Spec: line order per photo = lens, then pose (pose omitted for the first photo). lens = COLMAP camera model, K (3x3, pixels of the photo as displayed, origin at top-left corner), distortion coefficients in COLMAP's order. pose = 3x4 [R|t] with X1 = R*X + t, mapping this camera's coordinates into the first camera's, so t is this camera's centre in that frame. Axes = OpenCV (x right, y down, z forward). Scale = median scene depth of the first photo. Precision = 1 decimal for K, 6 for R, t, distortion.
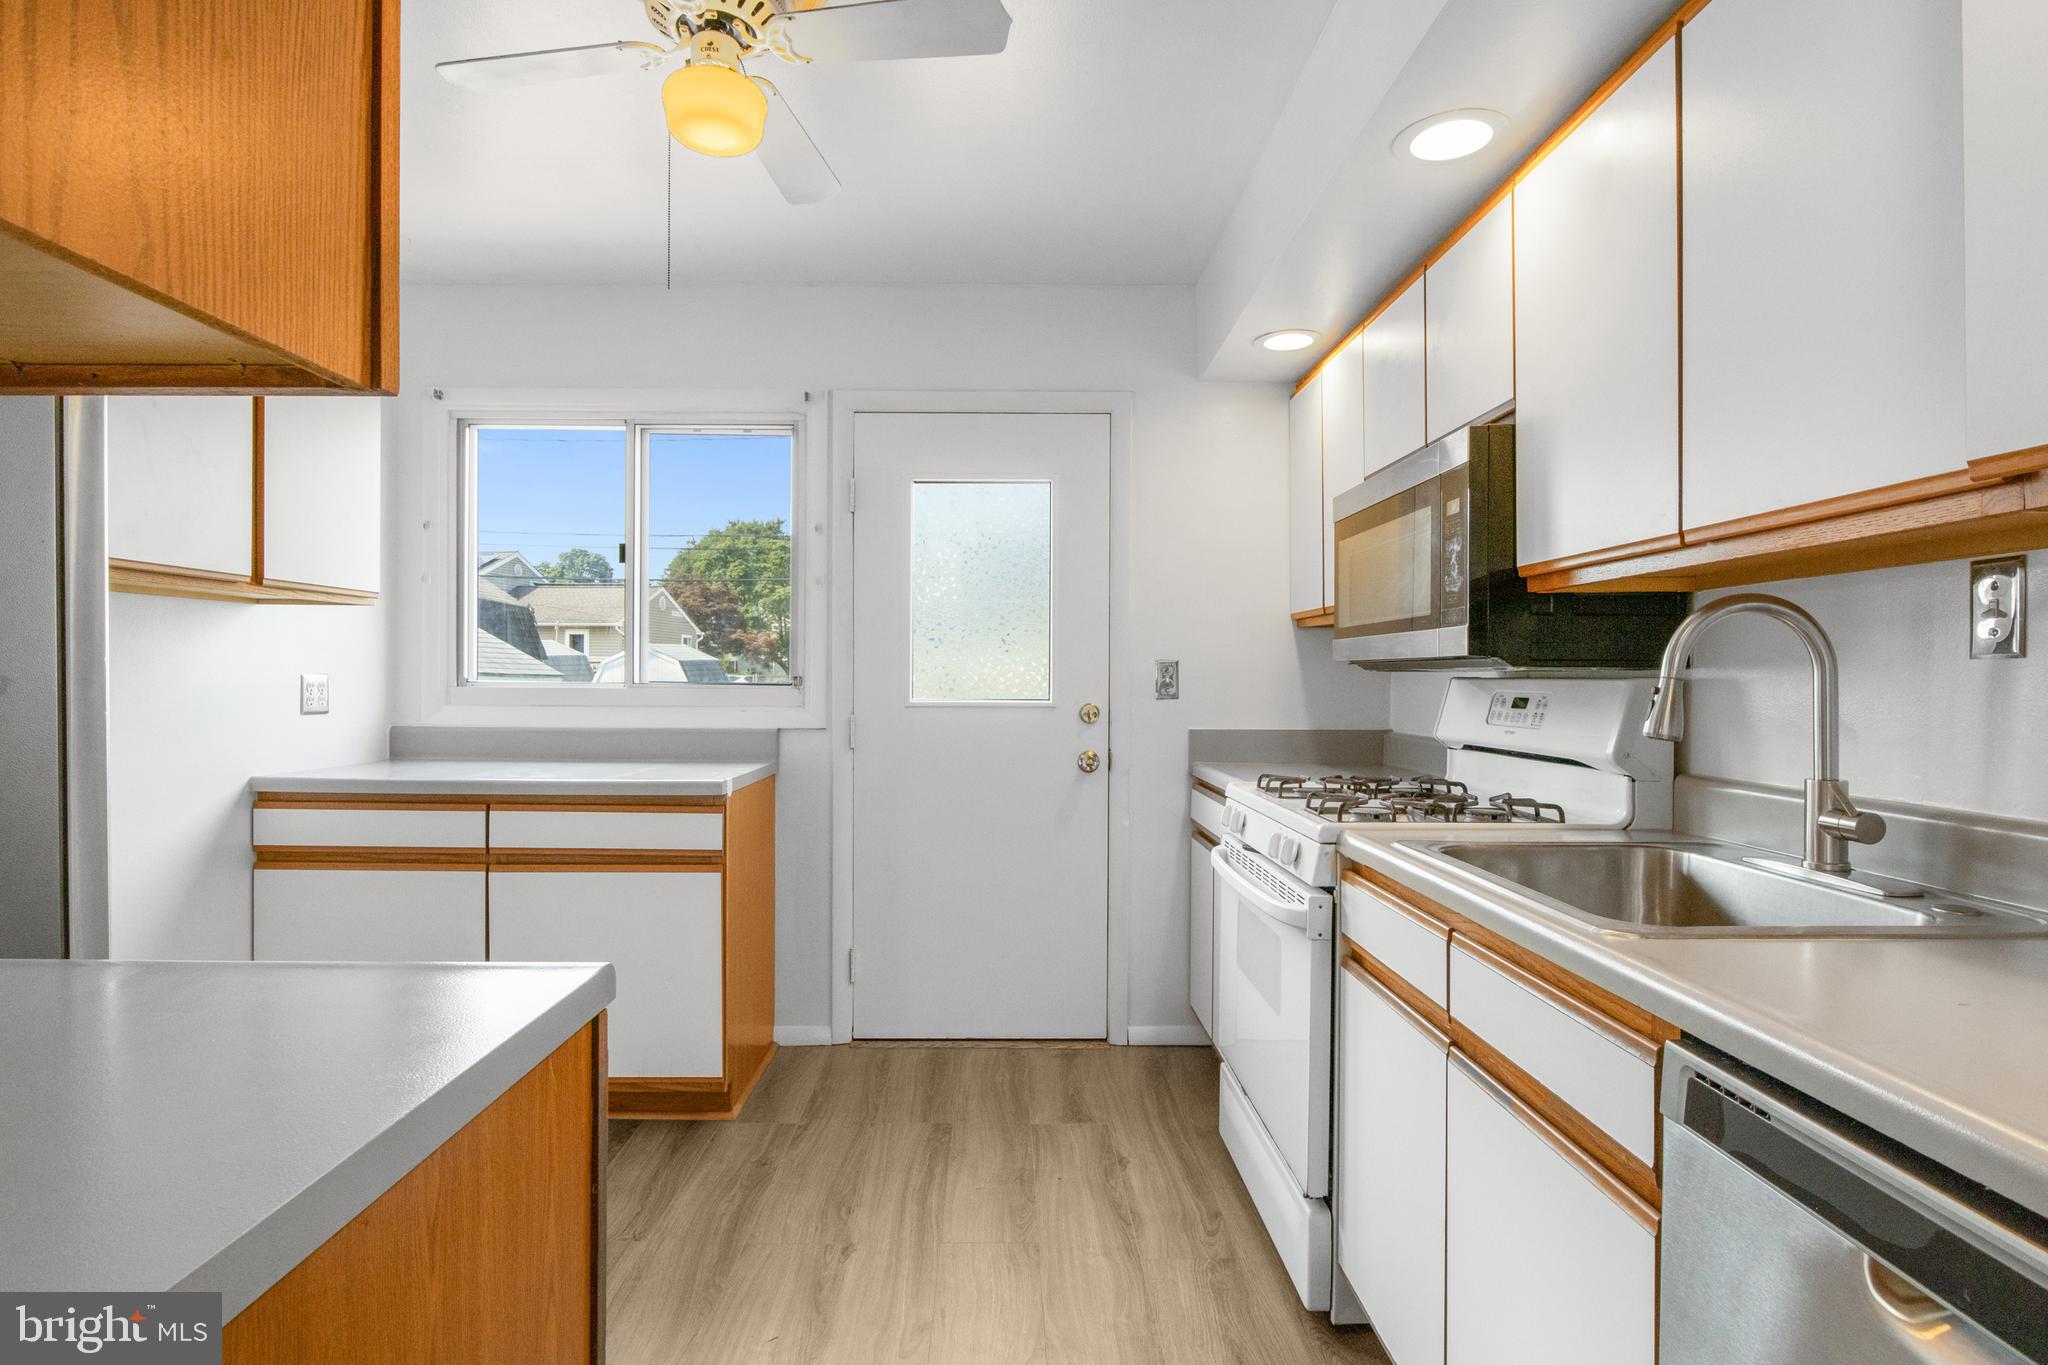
lens RADIAL K [[1031.0, 0, 1024.6], [0, 1031.0, 681.4], [0, 0, 1]] dist [-0.008811, -0.000721]
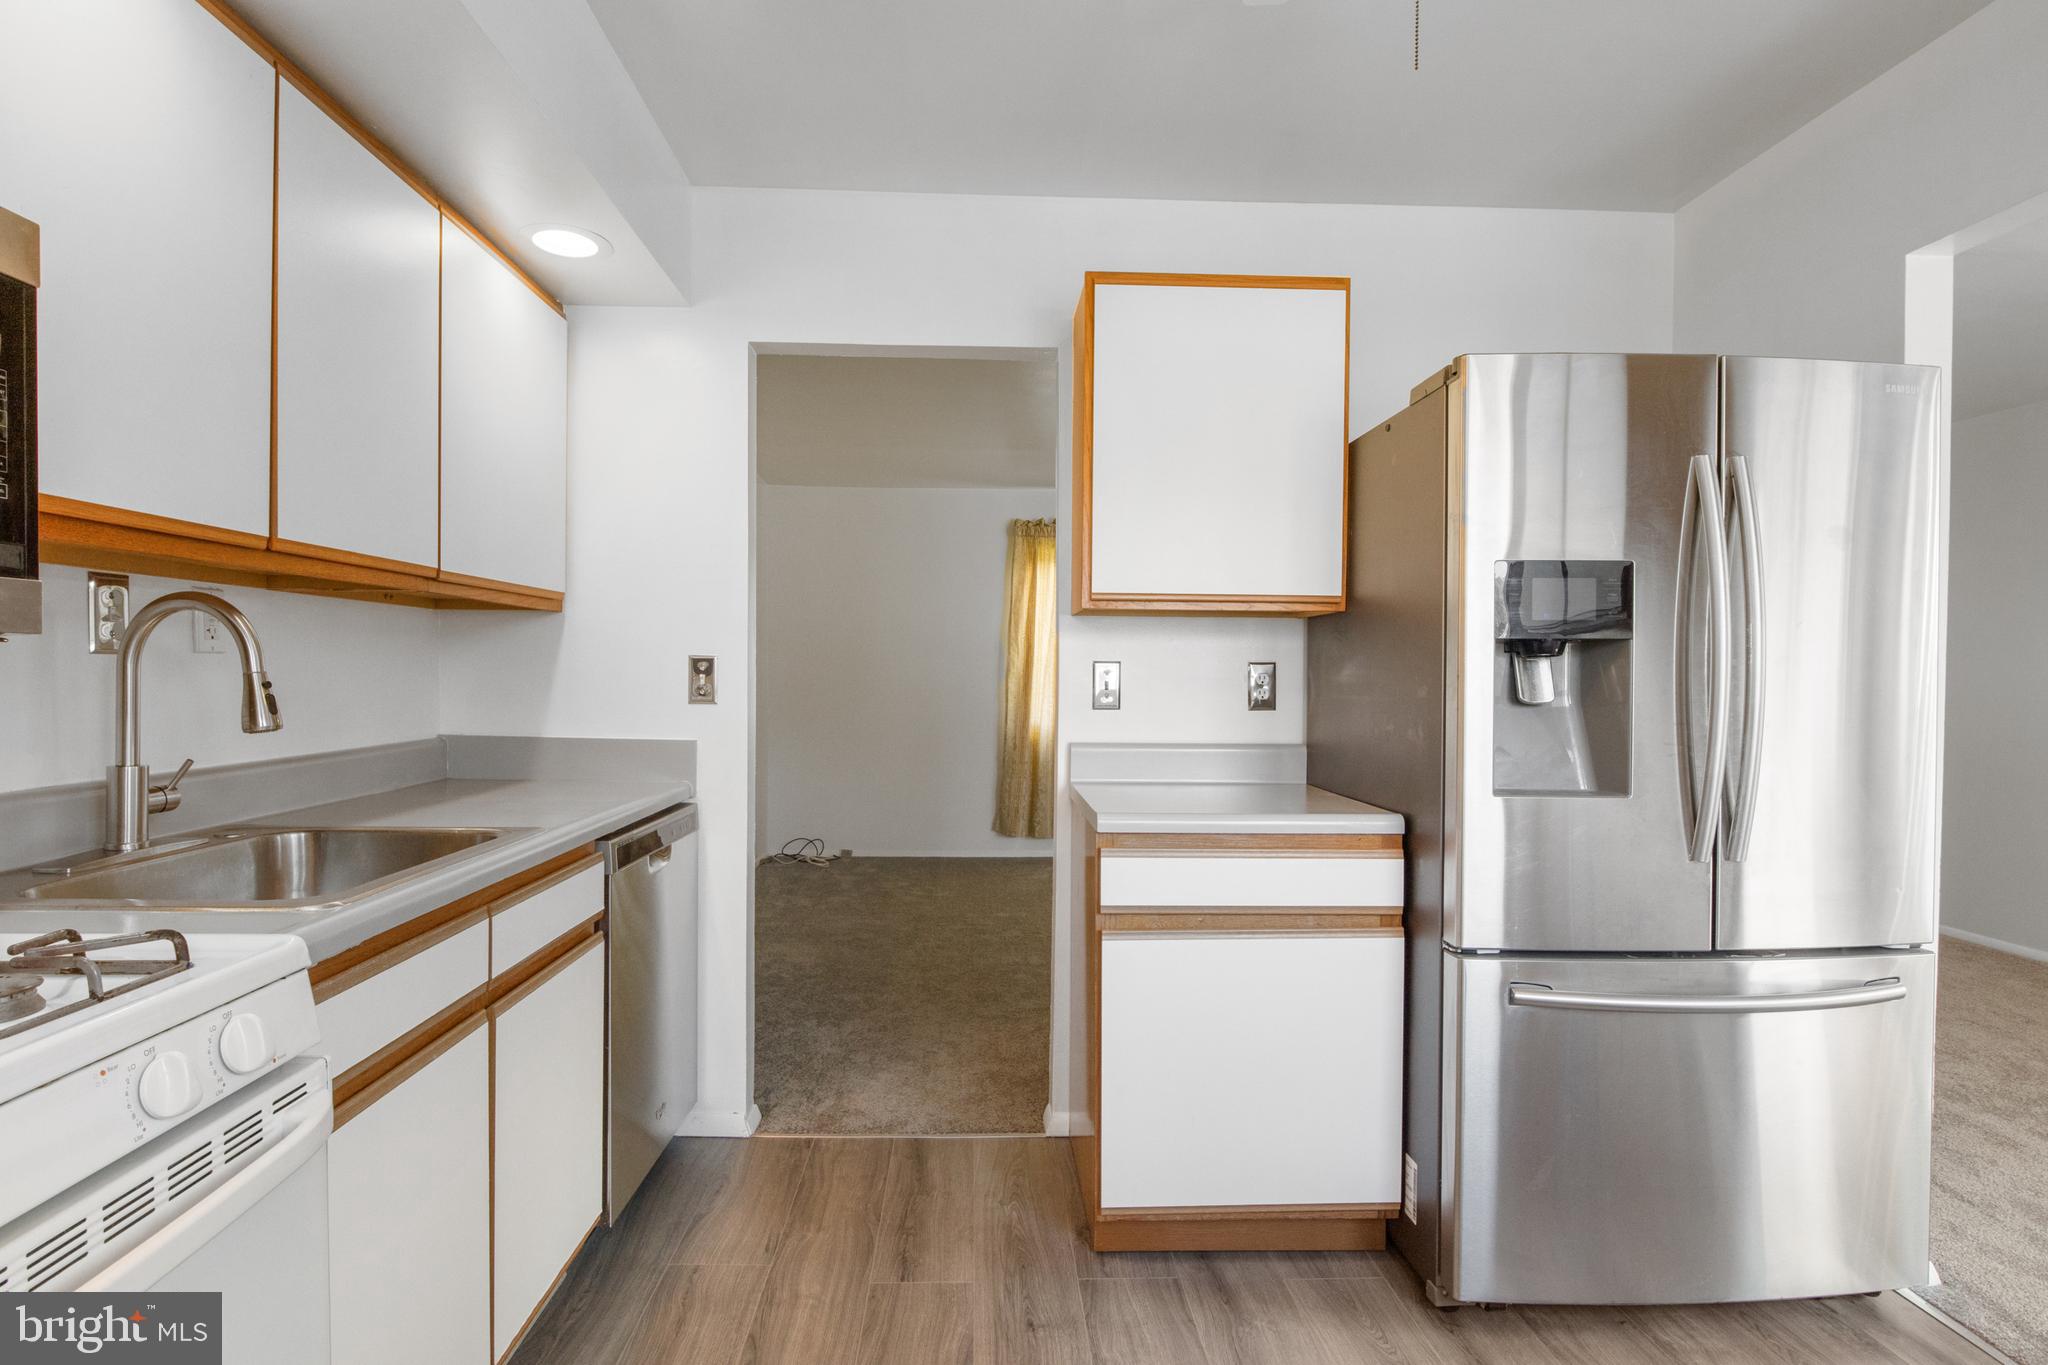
lens RADIAL K [[1031.0, 0, 1020.4], [0, 1031.0, 690.5], [0, 0, 1]] dist [-0.008811, -0.000721]
pose [[-0.999596, -0.015312, -0.023926, -0.116000], [-0.015519, 0.999844, 0.008474, -0.006603], [0.023793, 0.008842, -0.999678, 2.252347]]
